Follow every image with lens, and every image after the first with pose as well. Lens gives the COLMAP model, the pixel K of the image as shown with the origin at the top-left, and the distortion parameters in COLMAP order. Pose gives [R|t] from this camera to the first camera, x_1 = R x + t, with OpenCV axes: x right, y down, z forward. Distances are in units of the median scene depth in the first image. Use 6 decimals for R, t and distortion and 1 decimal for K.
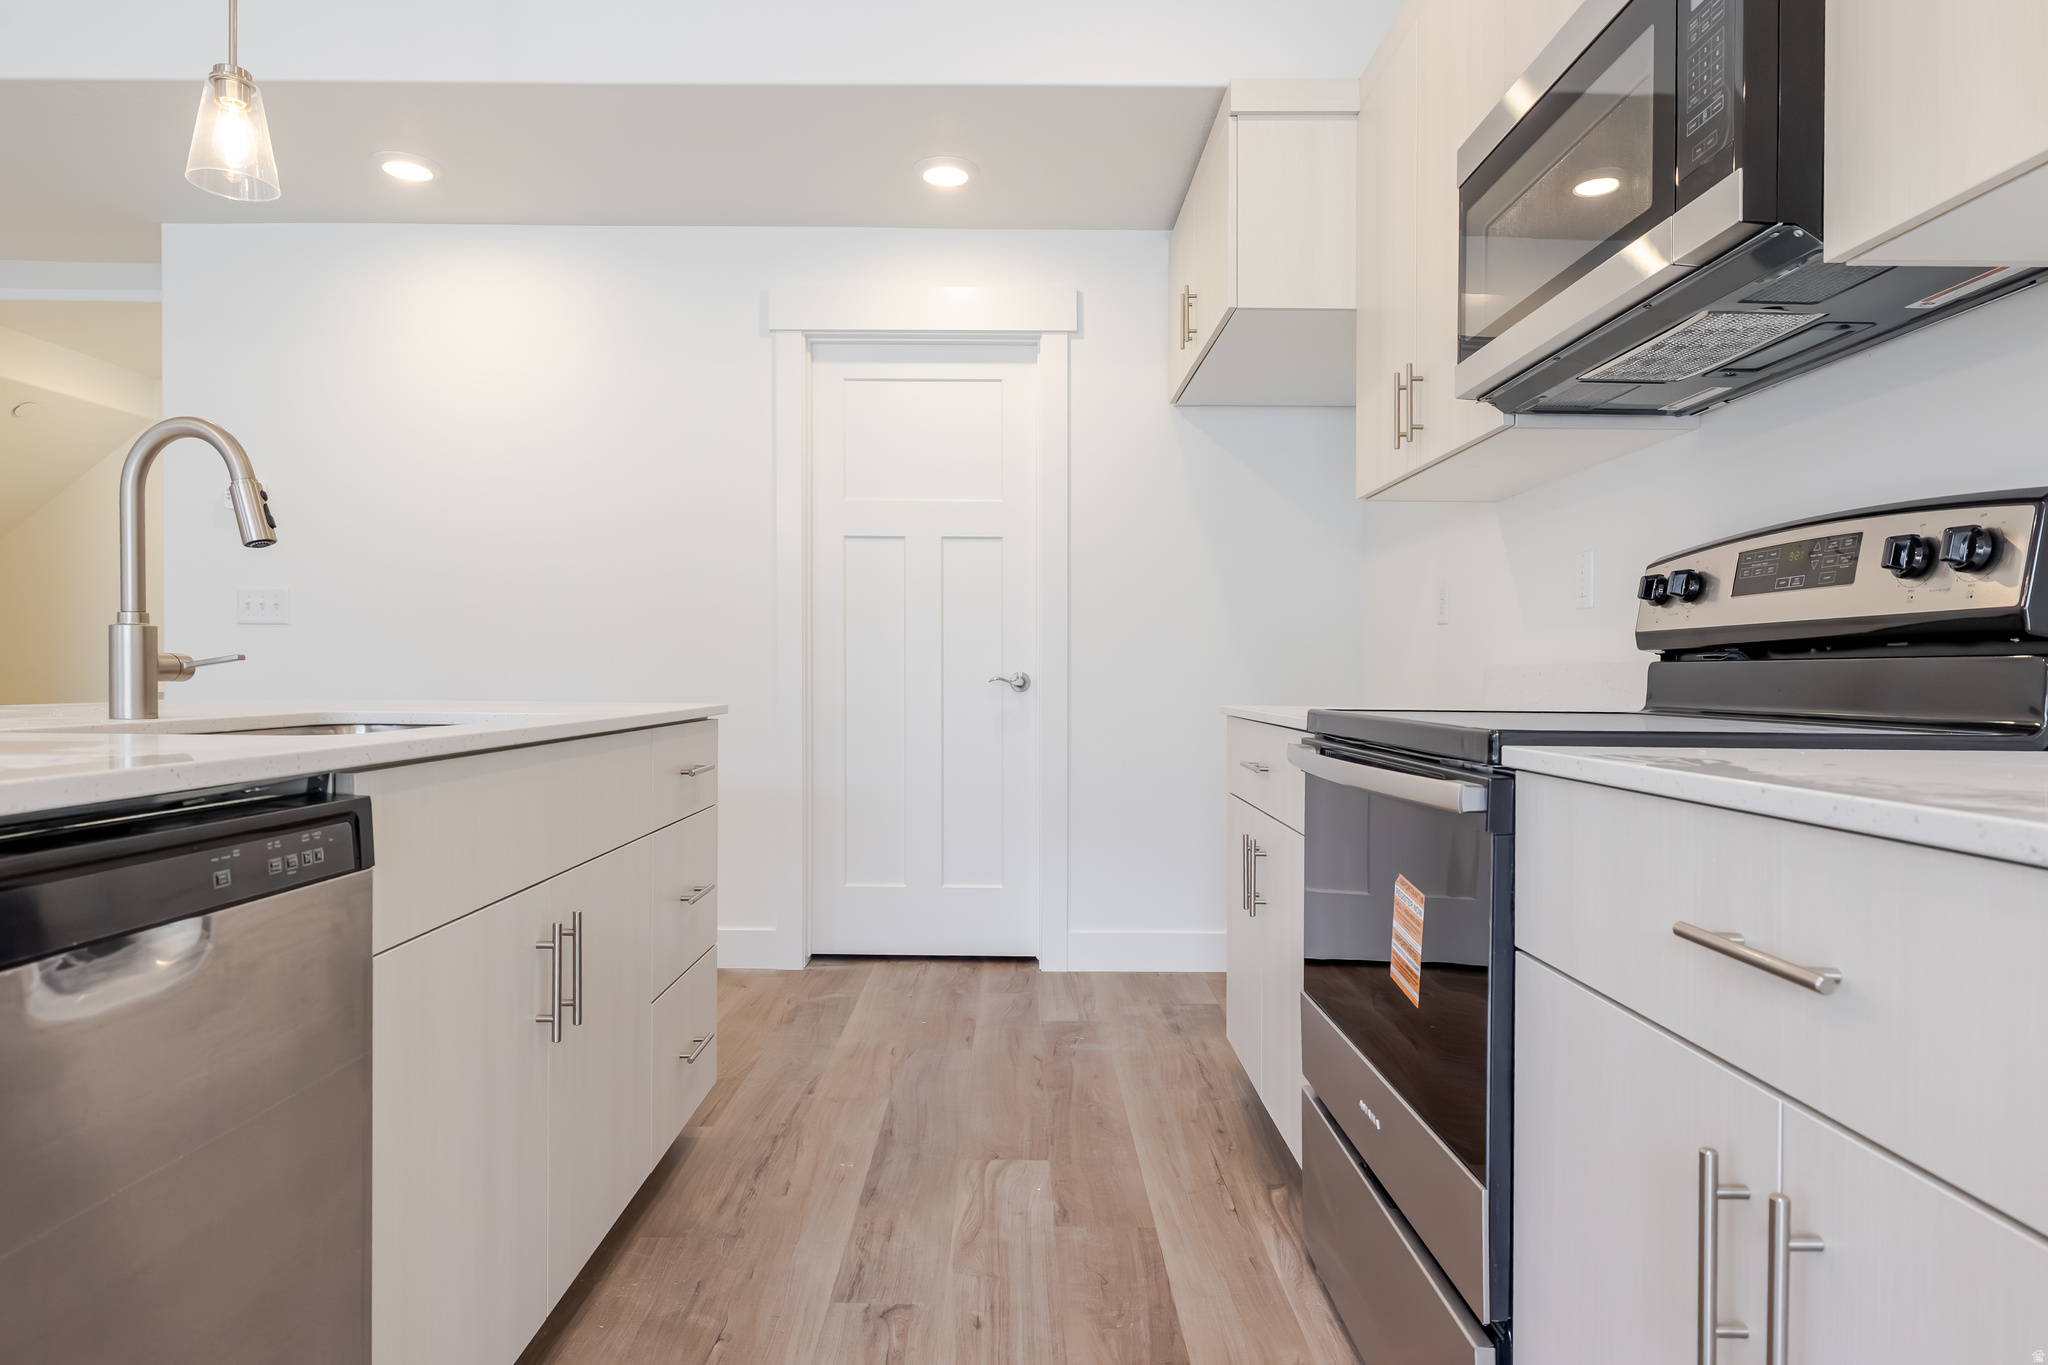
lens RADIAL K [[1187.0, 0, 973.6], [0, 1187.0, 676.7], [0, 0, 1]] dist [0.001971, 0.001373]
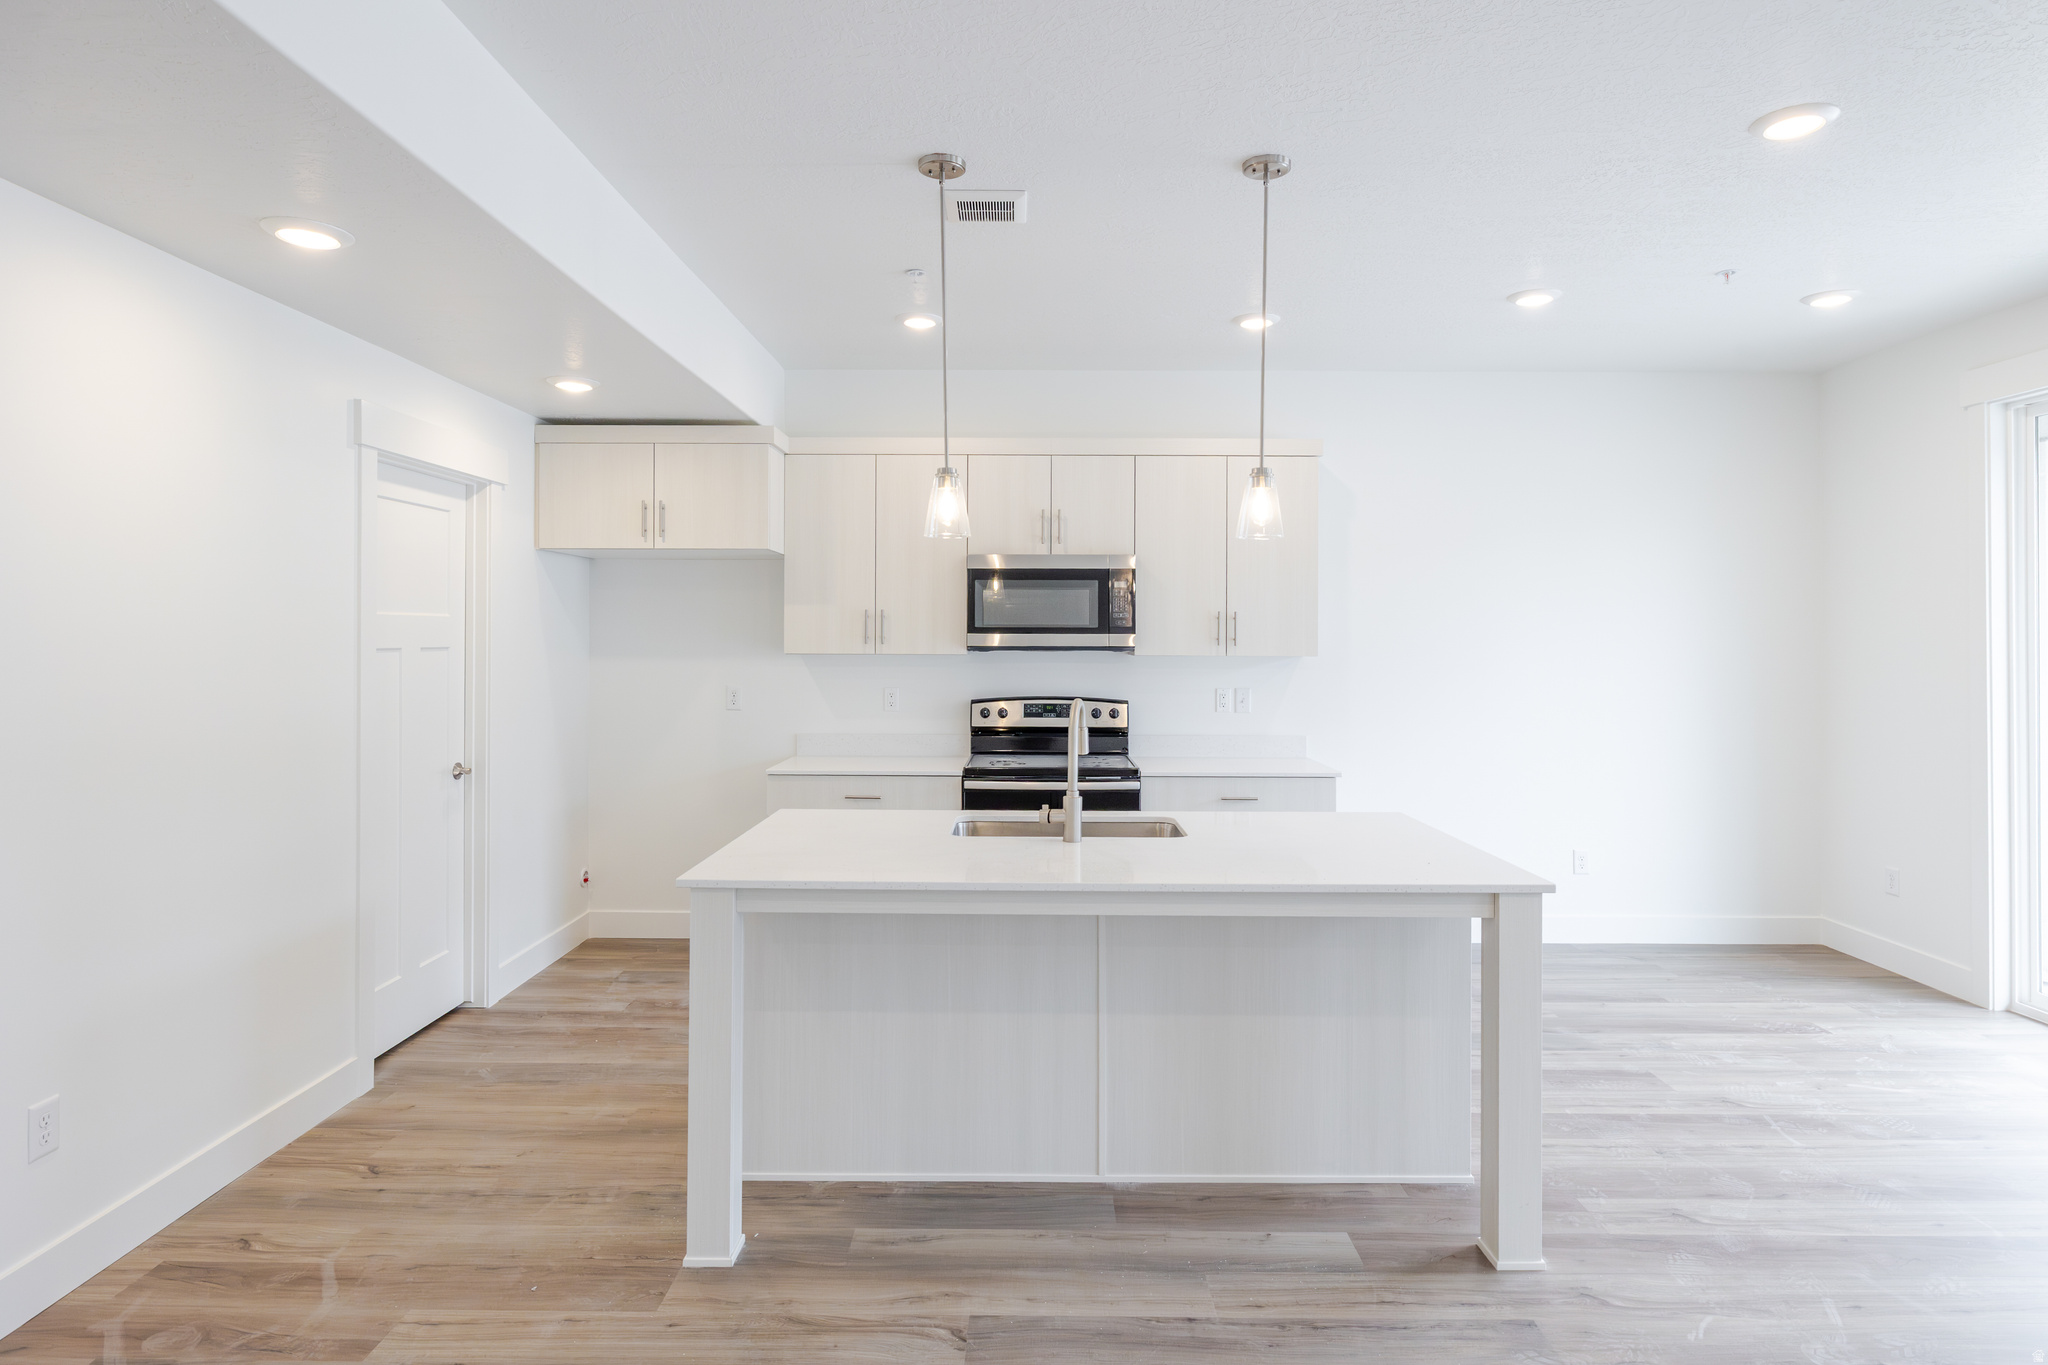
lens RADIAL K [[1140.7, 0, 1048.7], [0, 1140.7, 615.6], [0, 0, 1]] dist [0.005223, -0.000066]
pose [[-0.034212, 0.015604, 0.999293, -1.875327], [-0.000702, 0.999877, -0.015637, -0.223305], [-0.999414, -0.001237, -0.034197, 0.772842]]
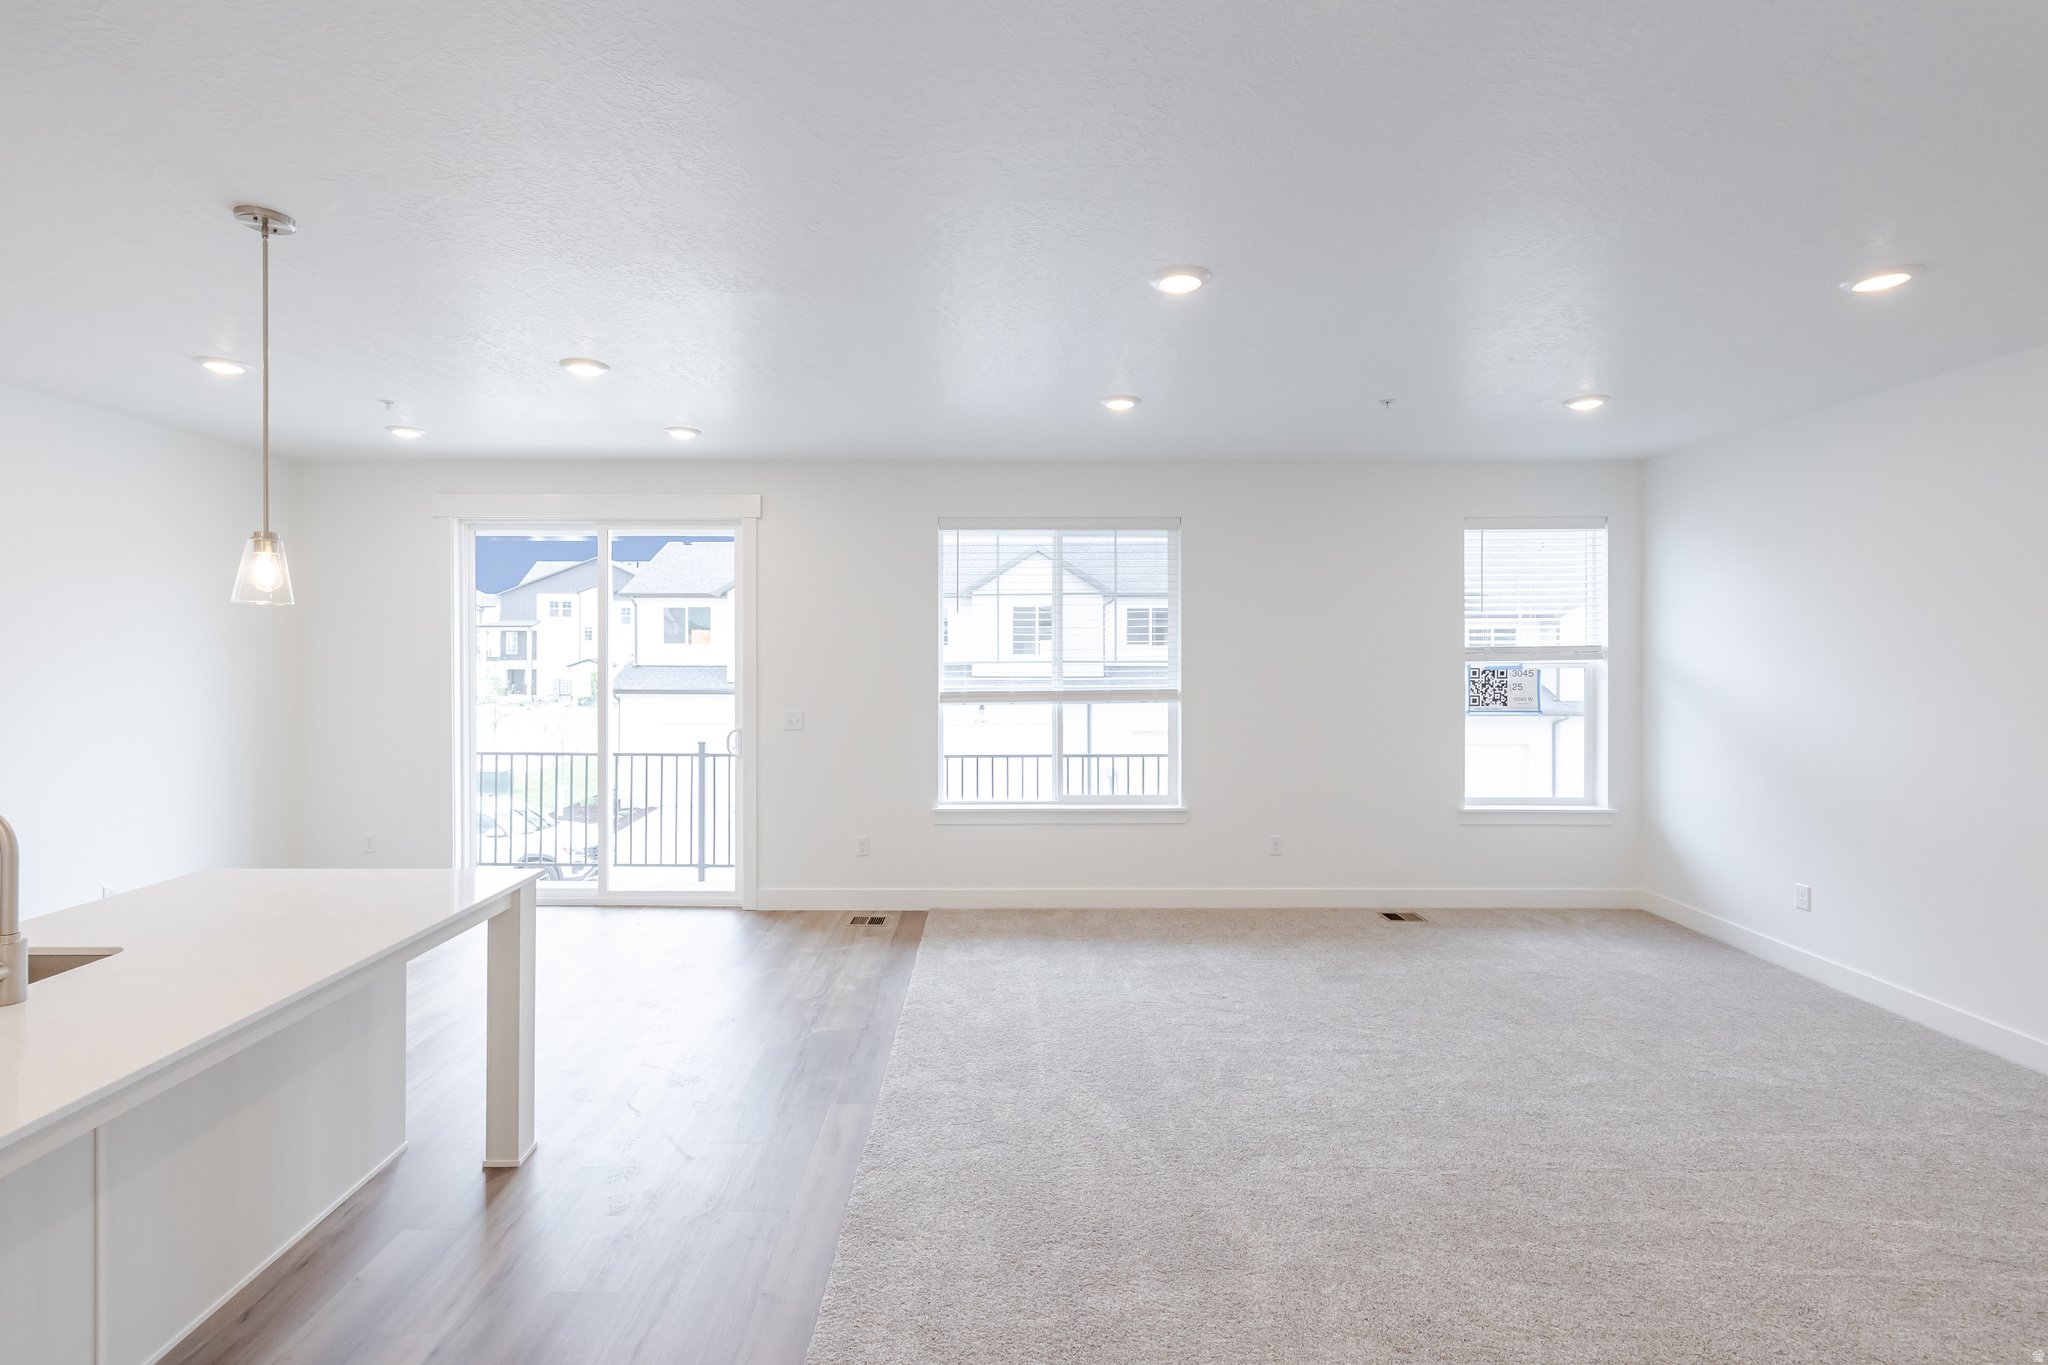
lens RADIAL K [[893.6, 0, 993.6], [0, 893.6, 645.5], [0, 0, 1]] dist [-0.000212, 0.000114]
pose [[-0.999829, -0.007800, -0.016772, -1.345780], [-0.007857, 0.999964, 0.003352, -0.302444], [0.016745, 0.003483, -0.999854, 1.512707]]
